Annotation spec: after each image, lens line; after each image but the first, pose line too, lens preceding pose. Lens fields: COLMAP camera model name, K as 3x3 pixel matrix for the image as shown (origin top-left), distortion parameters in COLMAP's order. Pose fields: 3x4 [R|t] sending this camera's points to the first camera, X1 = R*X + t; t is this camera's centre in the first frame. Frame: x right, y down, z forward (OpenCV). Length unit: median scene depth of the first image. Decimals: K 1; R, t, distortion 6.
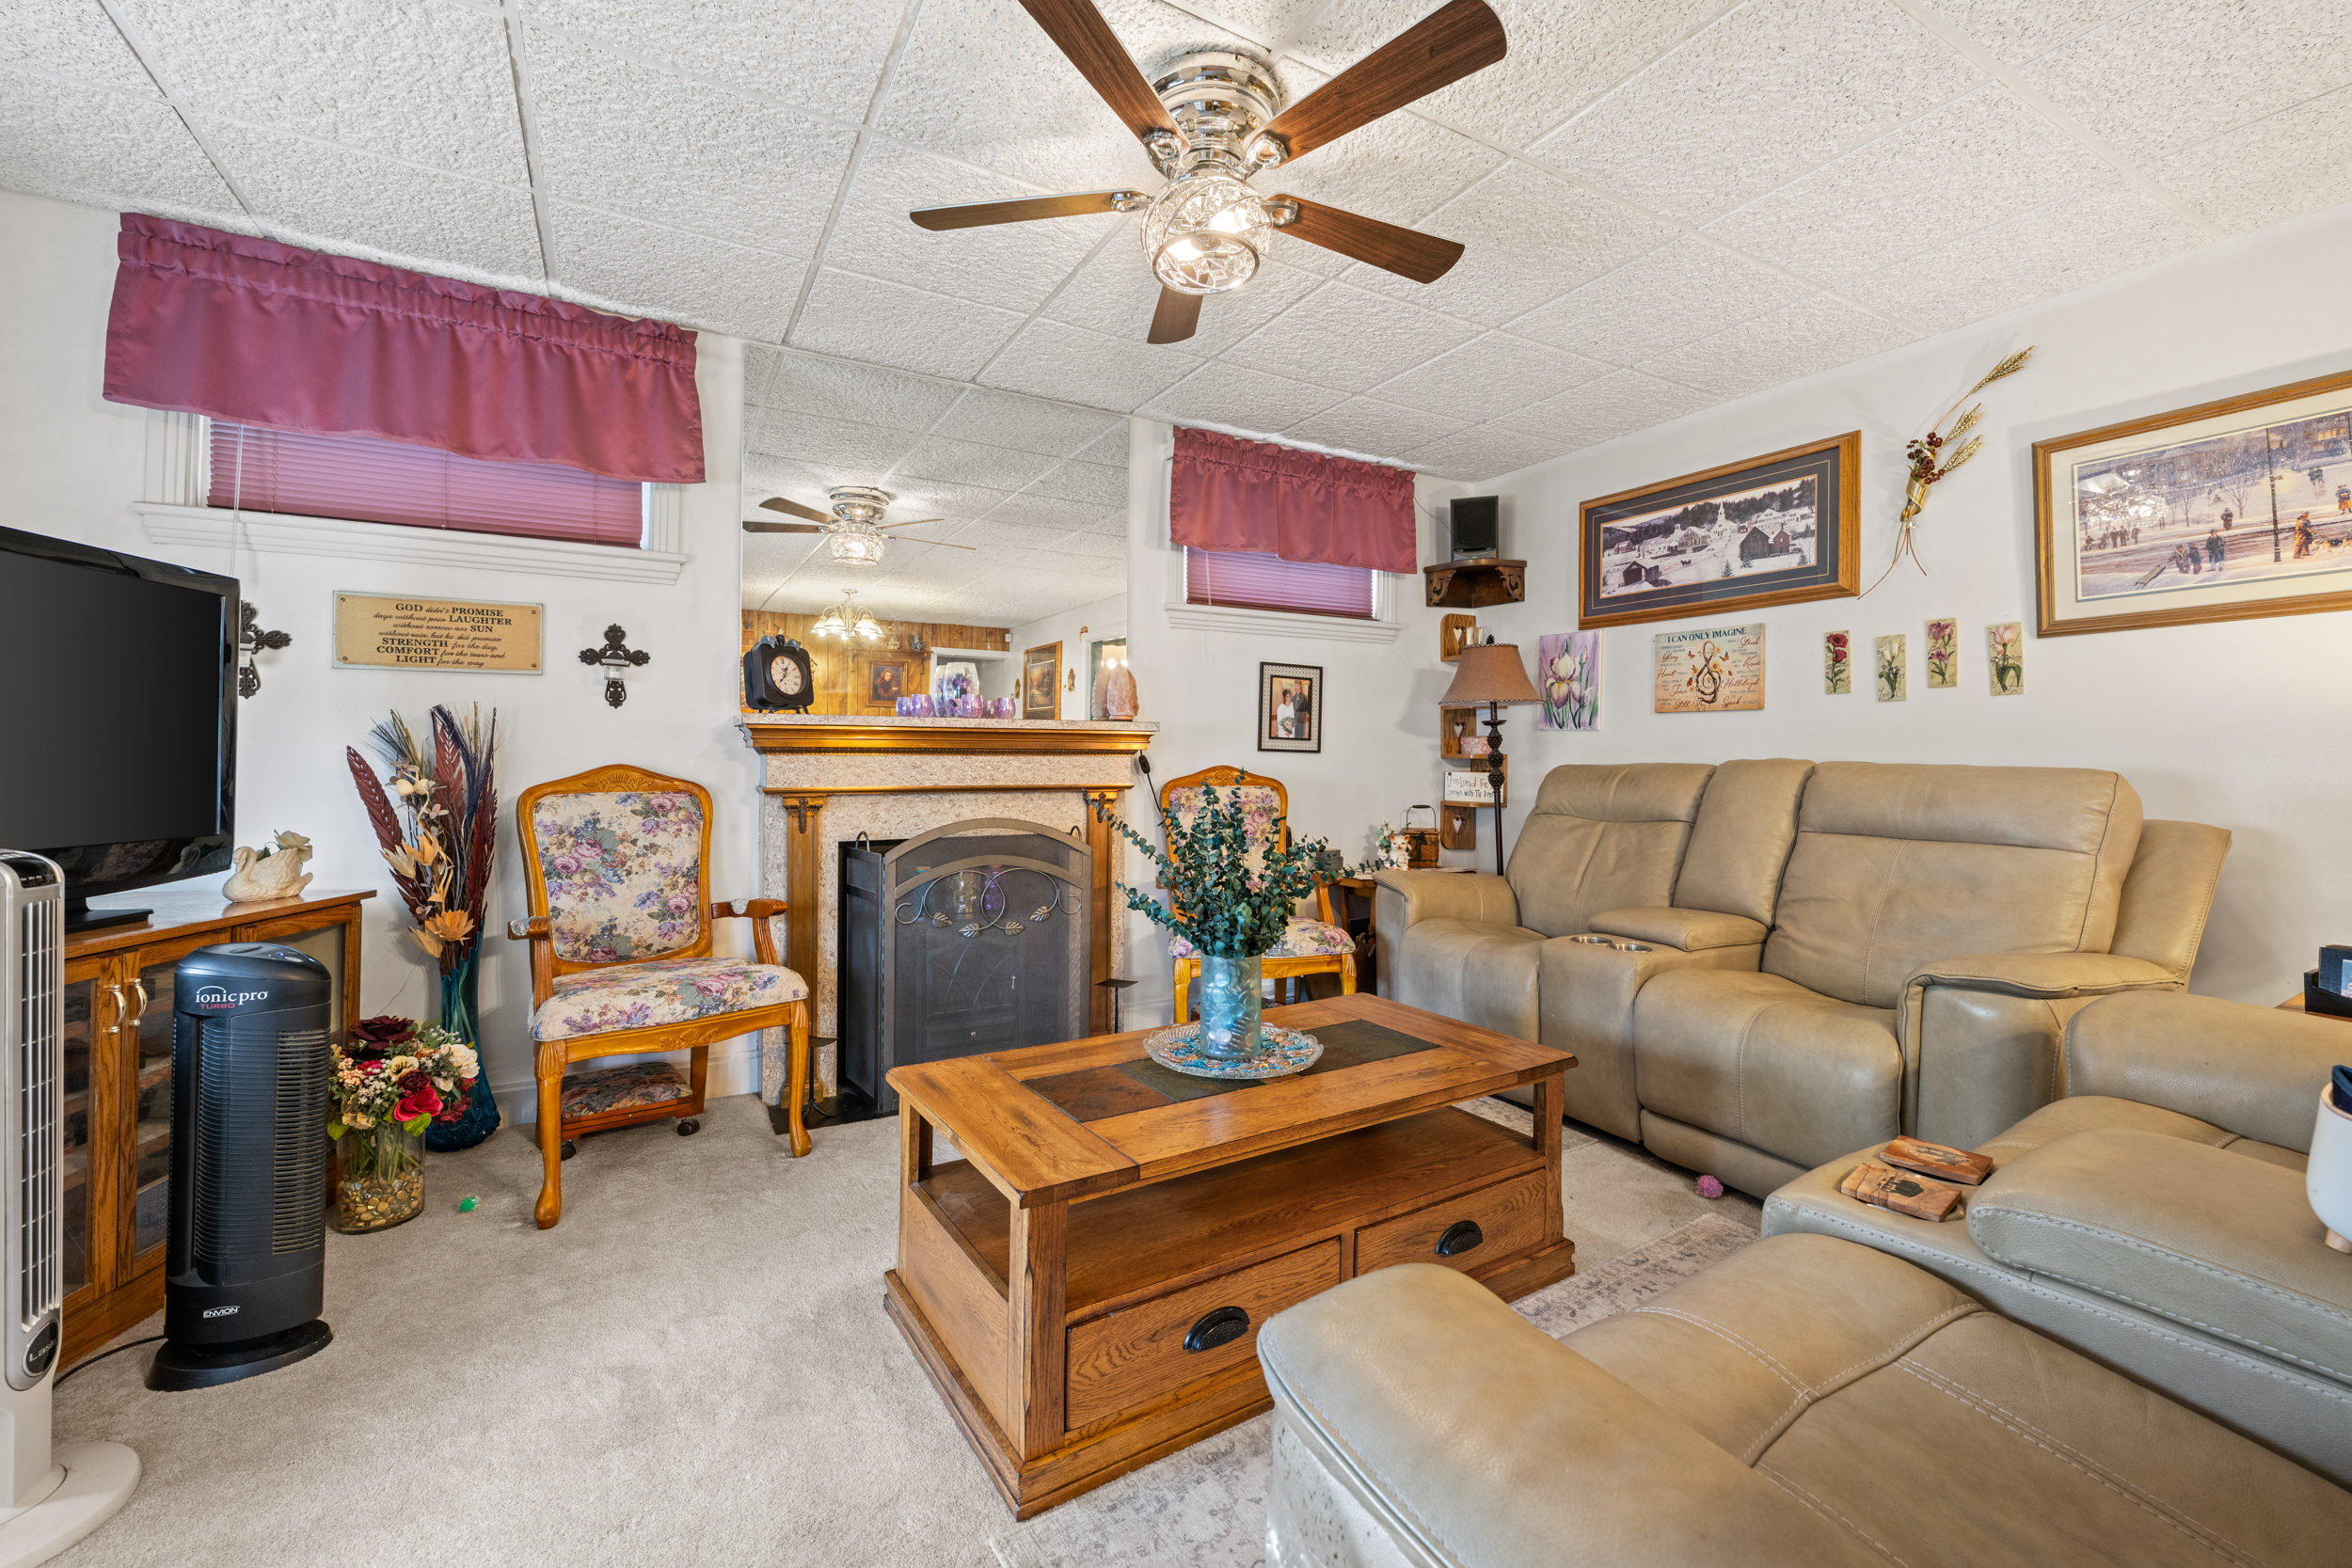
lens RADIAL K [[945.2, 0, 1175.3], [0, 945.2, 762.1], [0, 0, 1]] dist [-0.002868, 0.000687]
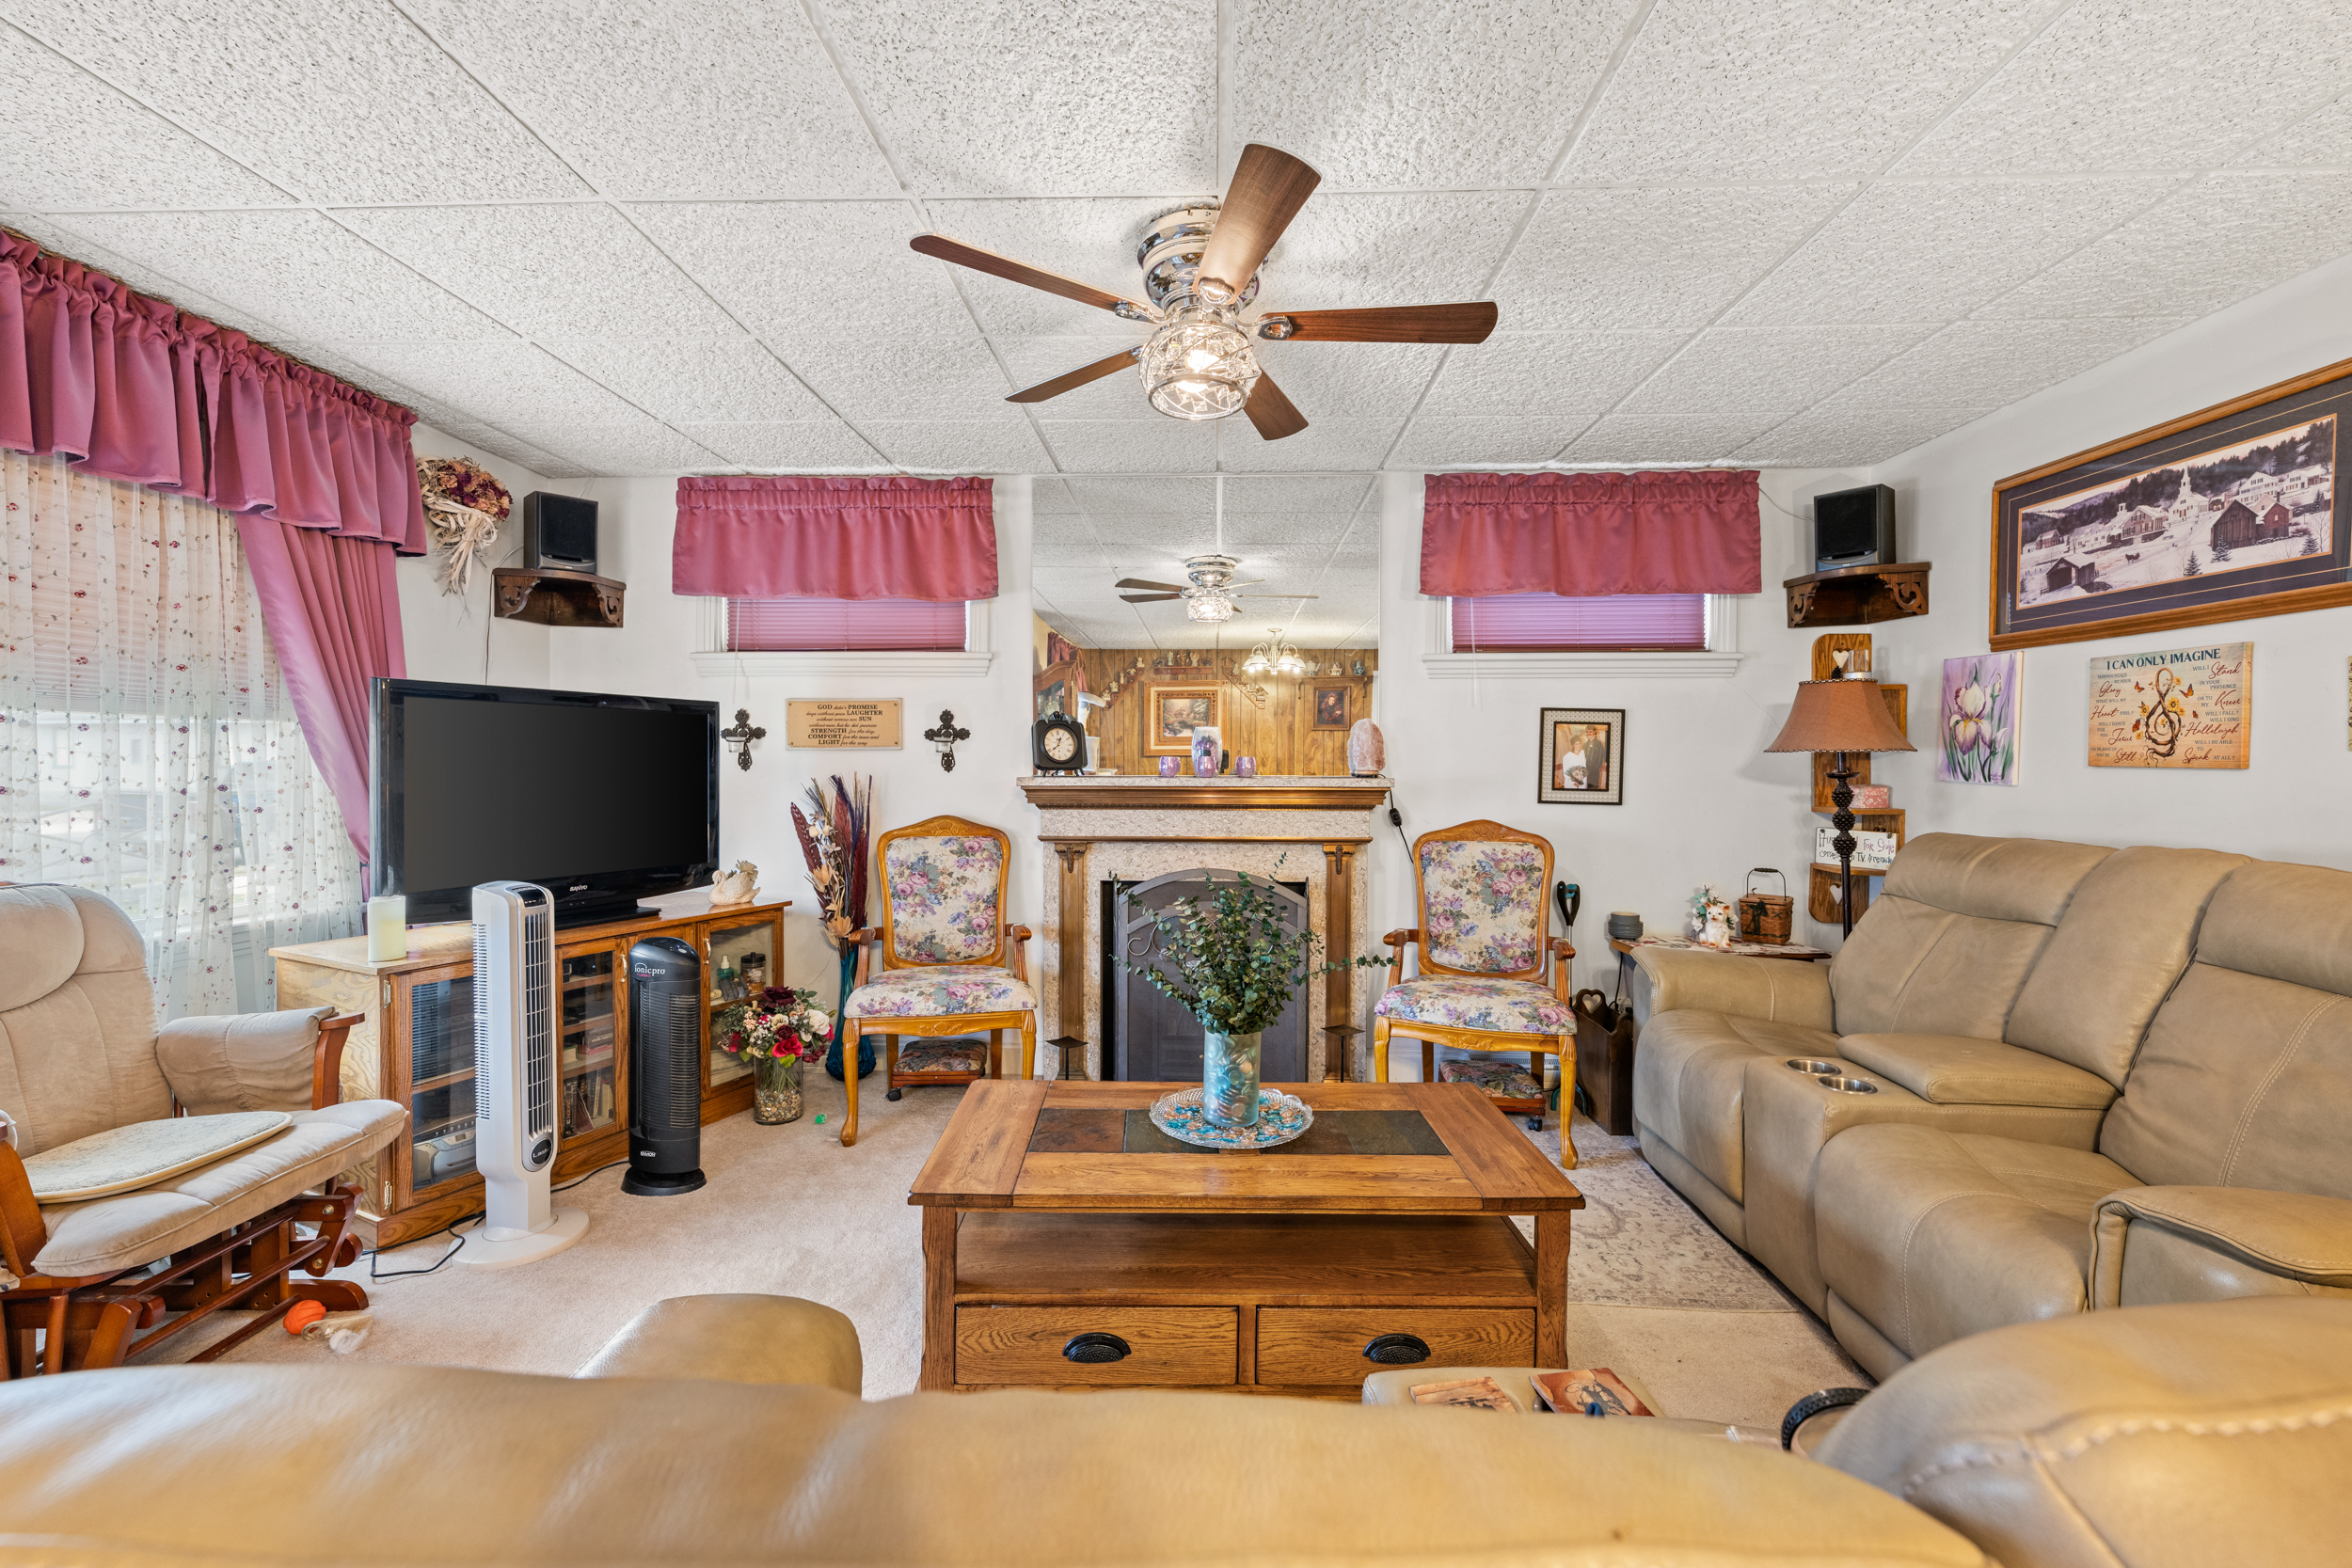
lens RADIAL K [[945.2, 0, 1199.1], [0, 945.2, 791.8], [0, 0, 1]] dist [-0.002868, 0.000687]
pose [[0.857523, 0.017580, -0.514145, 0.397998], [-0.003333, 0.999585, 0.028619, -0.068960], [0.514435, -0.022828, 0.857226, 0.036970]]
